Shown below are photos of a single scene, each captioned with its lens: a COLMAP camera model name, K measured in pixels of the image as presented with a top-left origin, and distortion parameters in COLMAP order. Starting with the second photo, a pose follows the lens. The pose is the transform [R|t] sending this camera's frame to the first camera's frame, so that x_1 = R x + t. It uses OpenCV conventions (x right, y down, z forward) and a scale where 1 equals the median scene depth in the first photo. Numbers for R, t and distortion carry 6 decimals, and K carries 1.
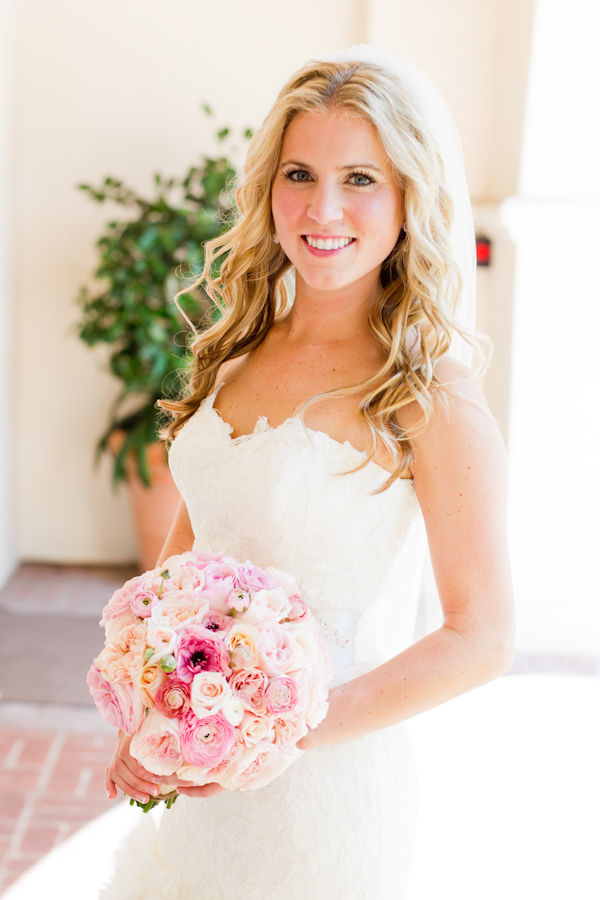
lens RADIAL K [[1687.3, 0, 300.0], [0, 1687.3, 450.0], [0, 0, 1]] dist [-0.131544, 0.120693]
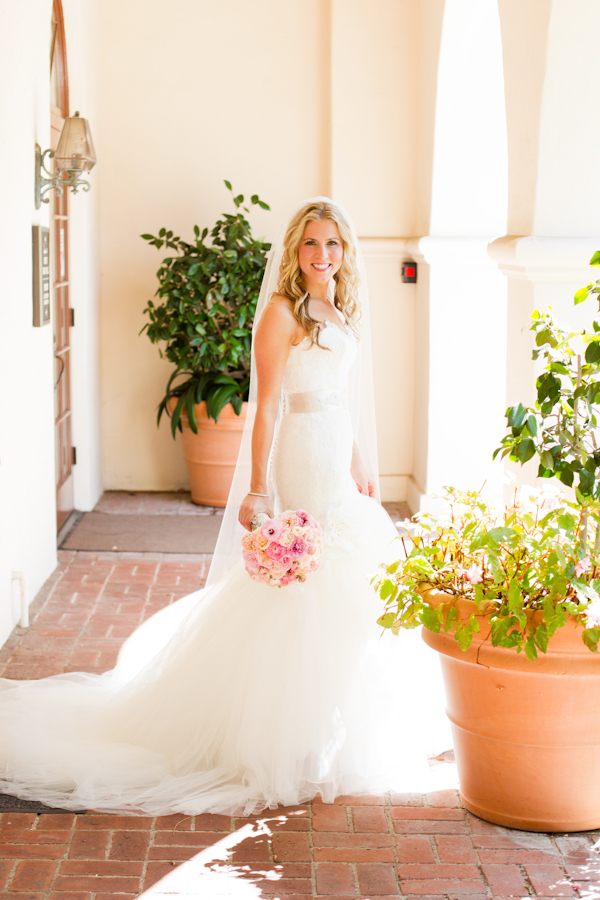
lens RADIAL K [[1687.3, 0, 300.0], [0, 1687.3, 450.0], [0, 0, 1]] dist [-0.131544, 0.120693]
pose [[0.999450, -0.028334, 0.017210, -0.022319], [0.028633, 0.999440, -0.017330, 0.068399], [-0.016709, 0.017814, 0.999702, -0.531798]]
